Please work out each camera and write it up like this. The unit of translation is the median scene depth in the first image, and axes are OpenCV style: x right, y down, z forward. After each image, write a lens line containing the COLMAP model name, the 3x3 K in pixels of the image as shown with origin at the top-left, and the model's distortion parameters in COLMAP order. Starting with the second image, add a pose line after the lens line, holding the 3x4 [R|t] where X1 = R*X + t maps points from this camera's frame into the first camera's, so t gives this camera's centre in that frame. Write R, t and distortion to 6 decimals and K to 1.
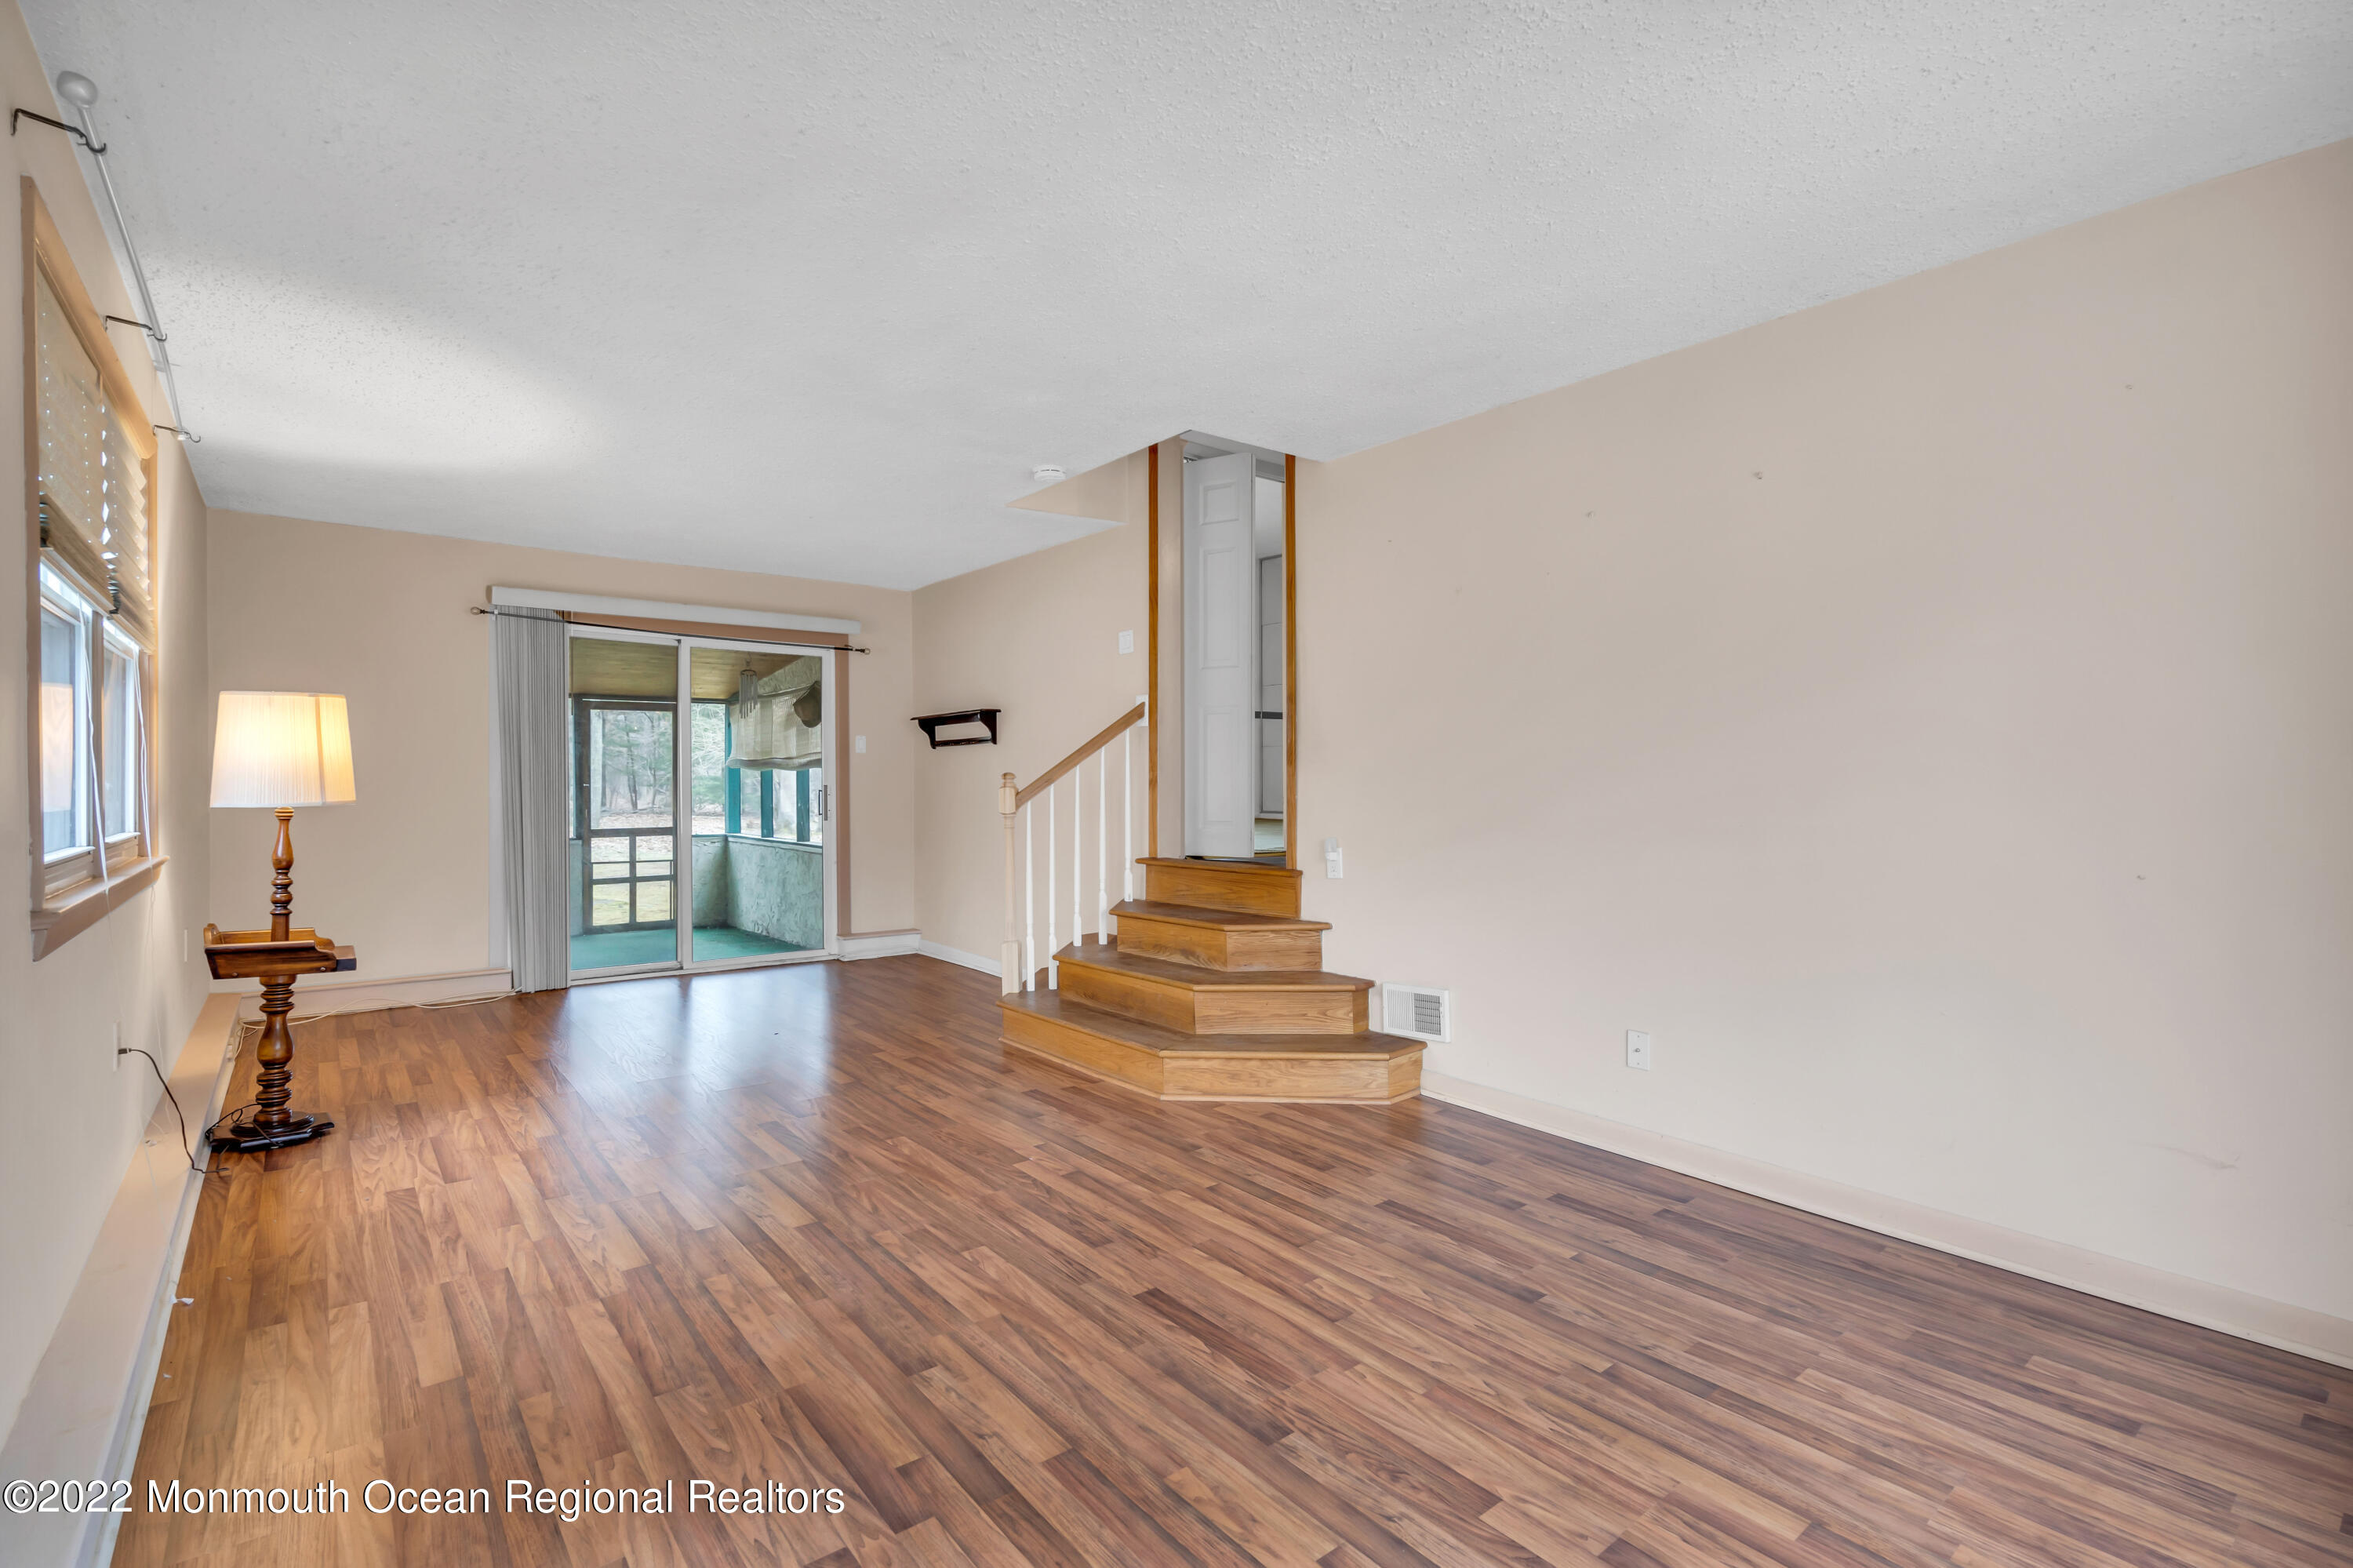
lens RADIAL K [[1073.5, 0, 1183.4], [0, 1073.5, 784.8], [0, 0, 1]] dist [-0.011384, 0.004237]
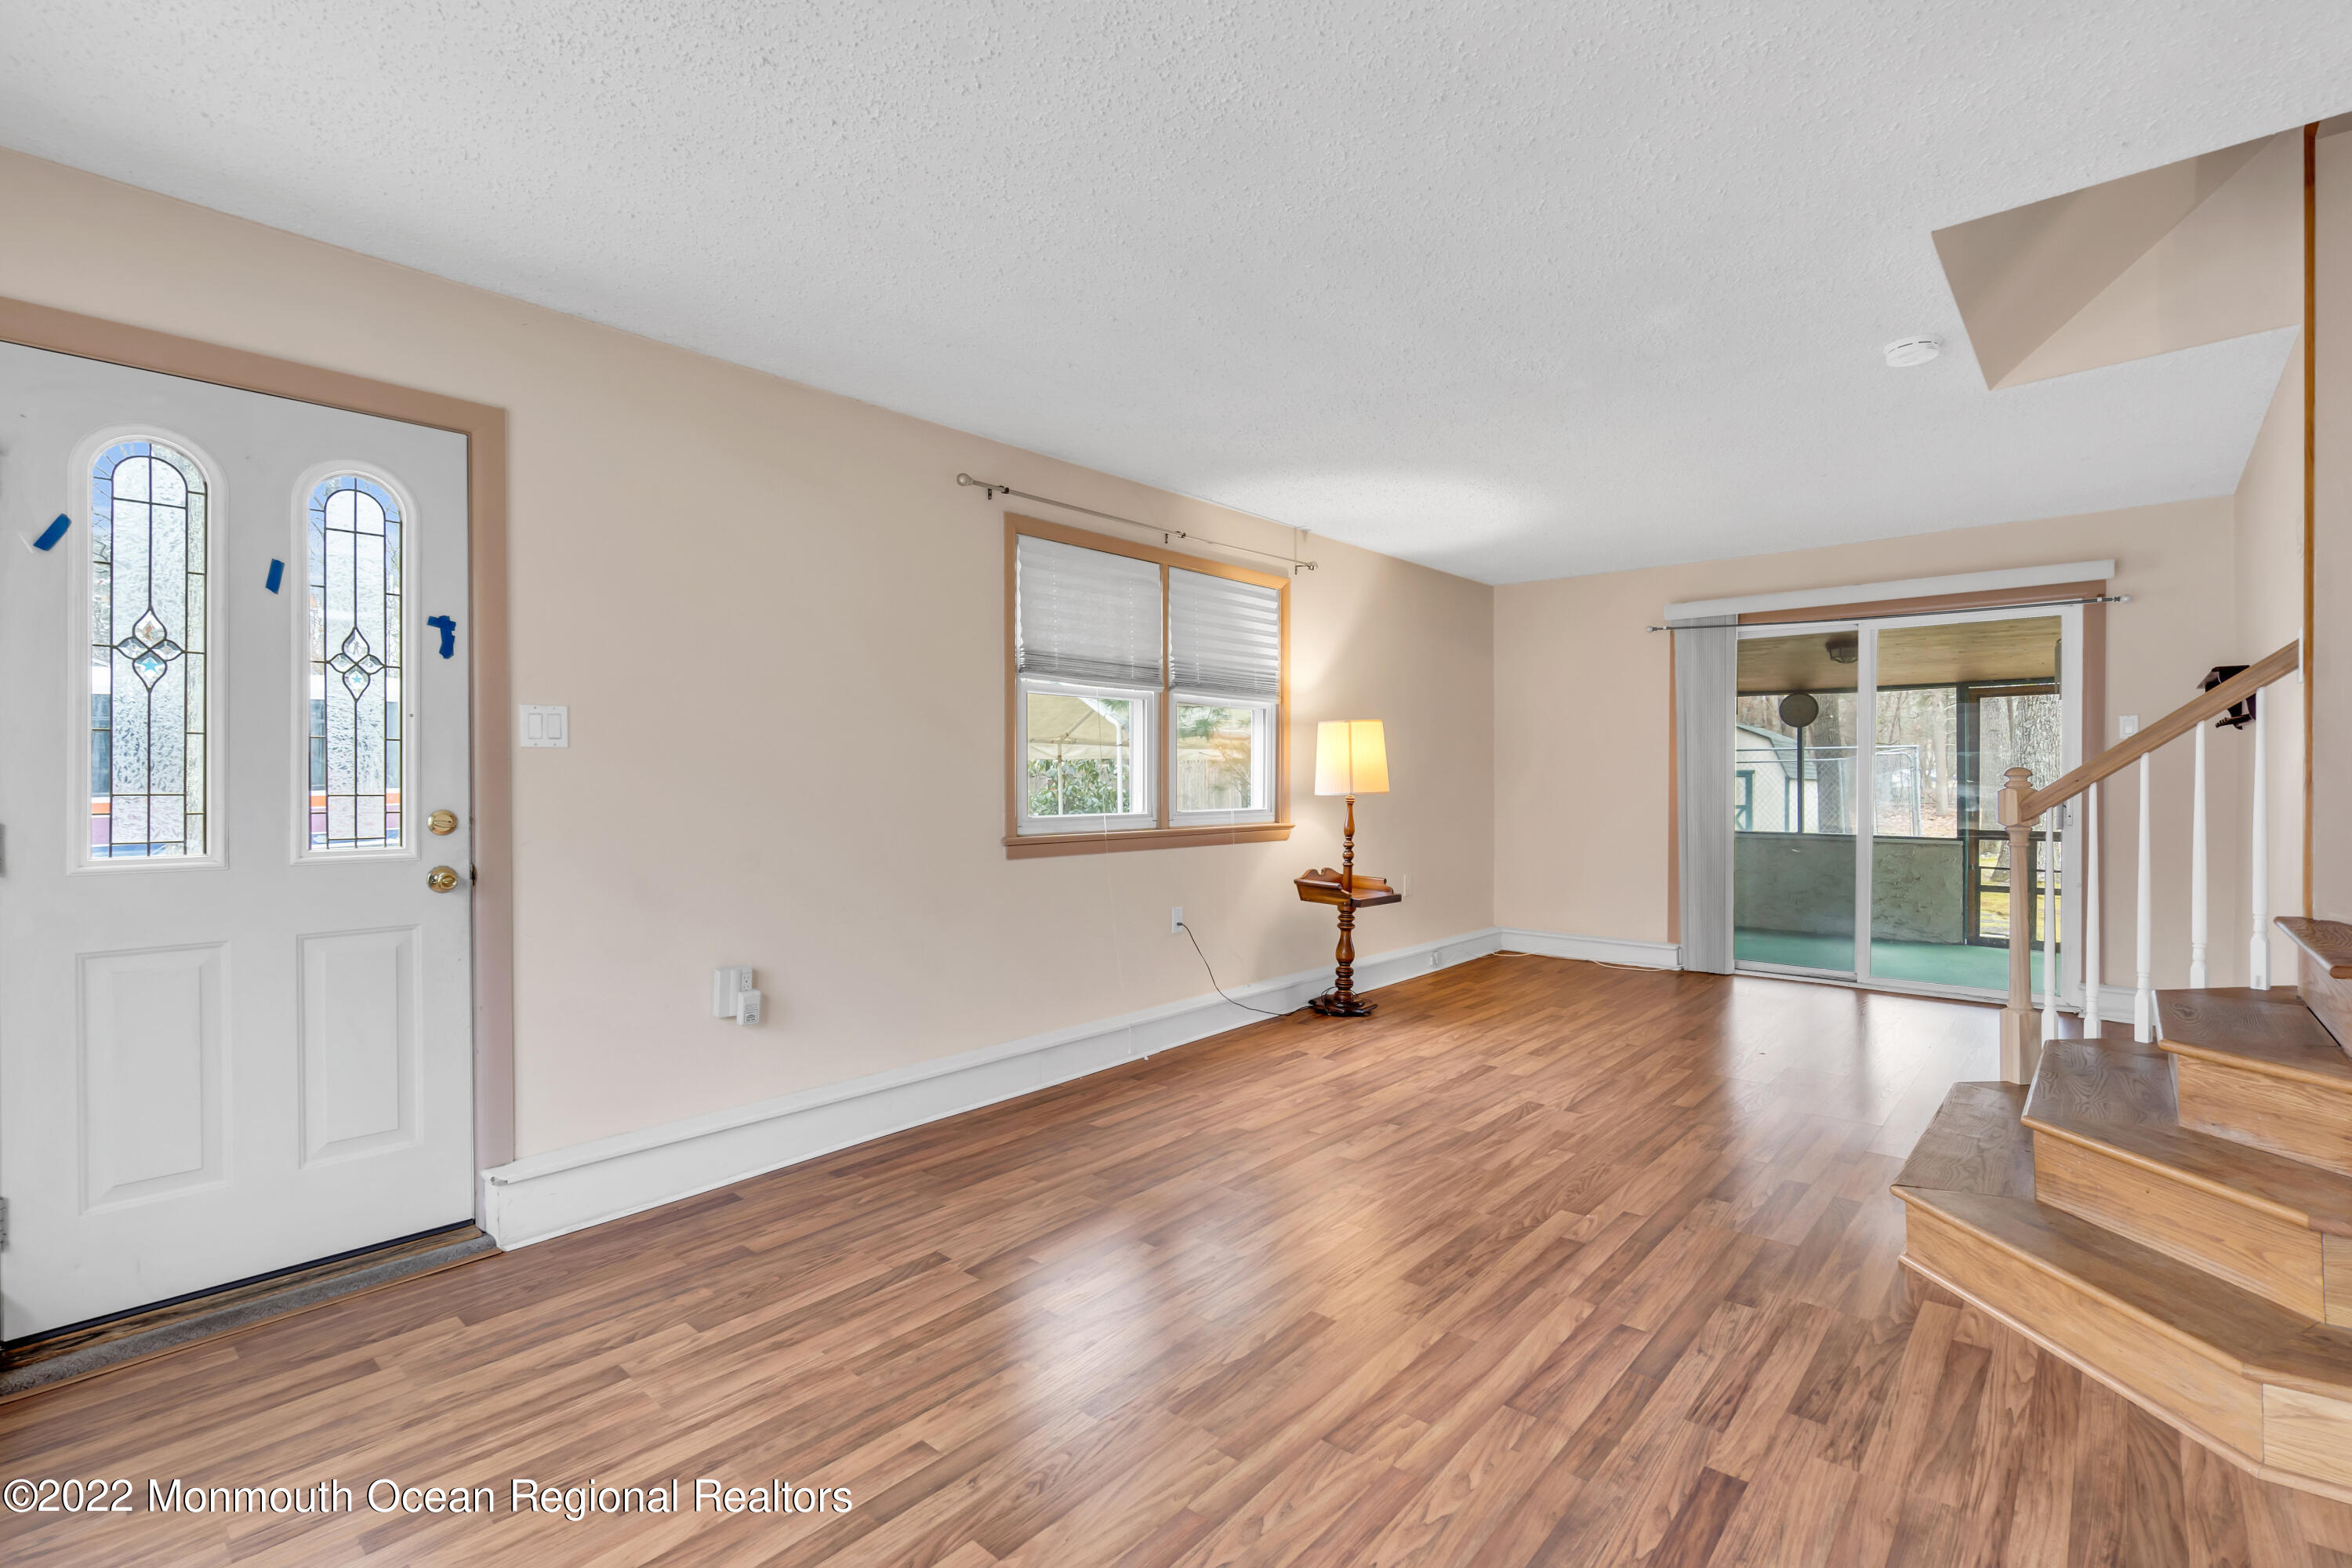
lens RADIAL K [[1073.0, 0, 1182.9], [0, 1073.0, 784.8], [0, 0, 1]] dist [-0.011384, 0.004237]
pose [[0.170643, 0.009778, -0.985284, 0.673860], [-0.002942, 0.999951, 0.009415, -0.008309], [0.985329, 0.001292, 0.170663, 0.543912]]
